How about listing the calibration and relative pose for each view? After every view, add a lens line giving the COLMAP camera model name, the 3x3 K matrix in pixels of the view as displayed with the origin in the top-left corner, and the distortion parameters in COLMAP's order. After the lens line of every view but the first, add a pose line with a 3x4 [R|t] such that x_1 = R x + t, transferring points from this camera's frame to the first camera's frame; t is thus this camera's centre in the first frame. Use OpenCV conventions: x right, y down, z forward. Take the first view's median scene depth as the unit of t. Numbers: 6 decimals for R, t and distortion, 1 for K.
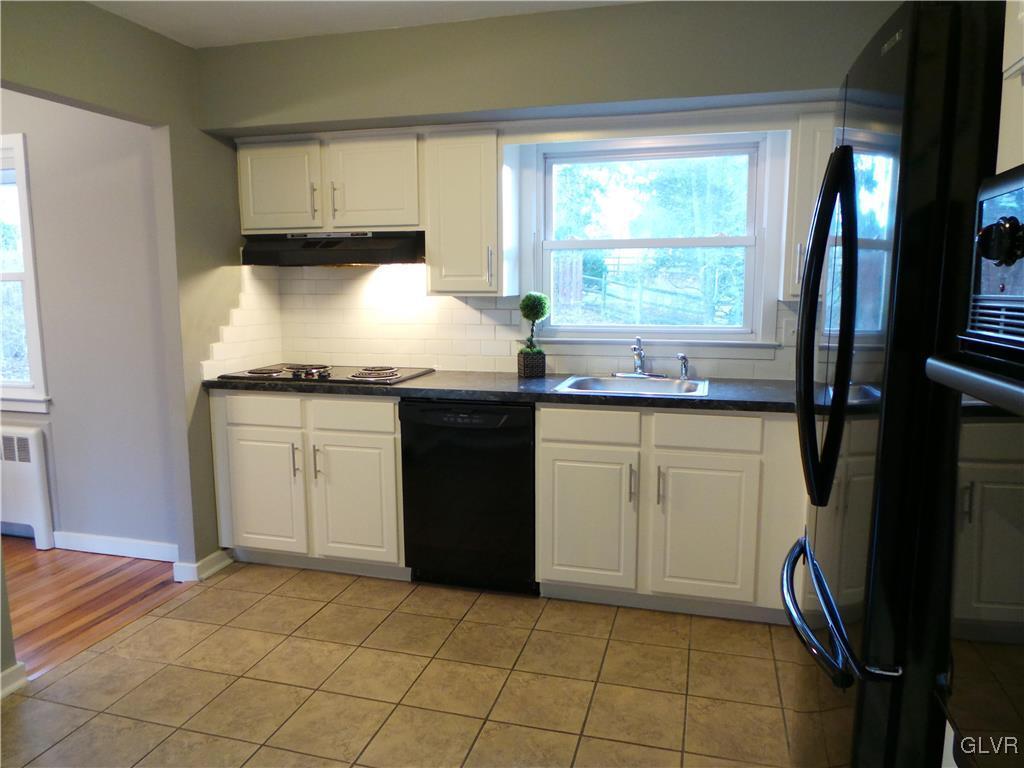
lens RADIAL K [[711.5, 0, 513.2], [0, 711.5, 384.4], [0, 0, 1]] dist [-0.007829, 0.001579]
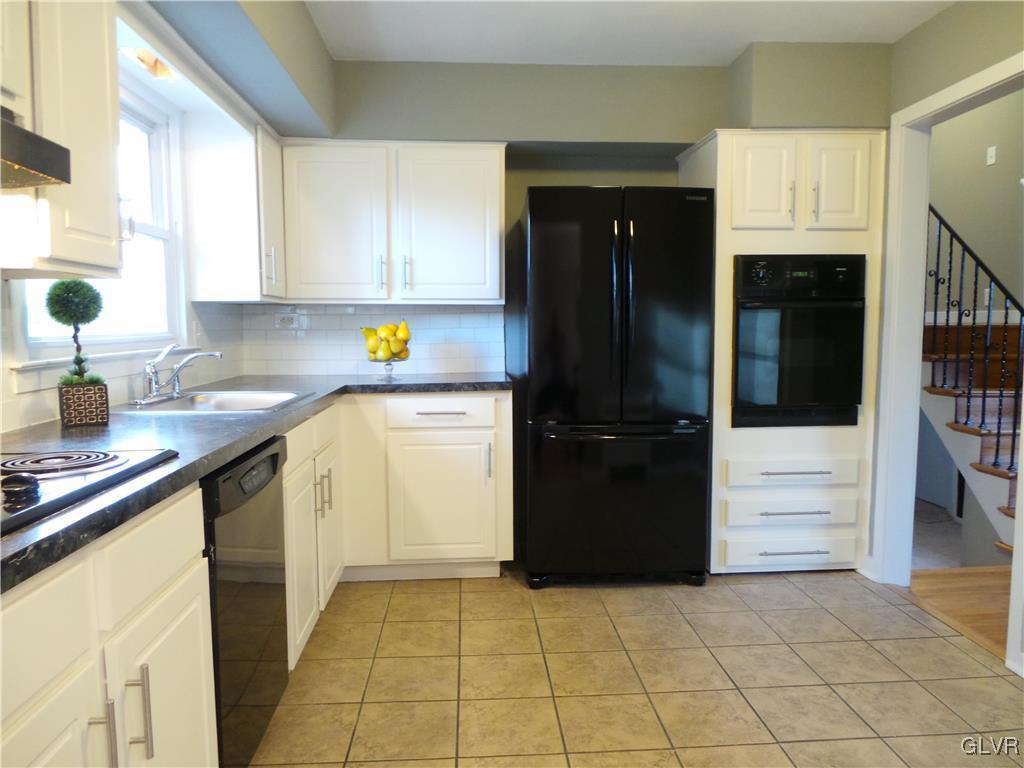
lens RADIAL K [[711.5, 0, 512.2], [0, 711.5, 384.3], [0, 0, 1]] dist [-0.007829, 0.001579]
pose [[-0.328170, -0.075714, 0.941579, -0.816006], [0.141049, 0.981680, 0.128099, -0.088648], [-0.934029, 0.174848, -0.311479, 1.125084]]
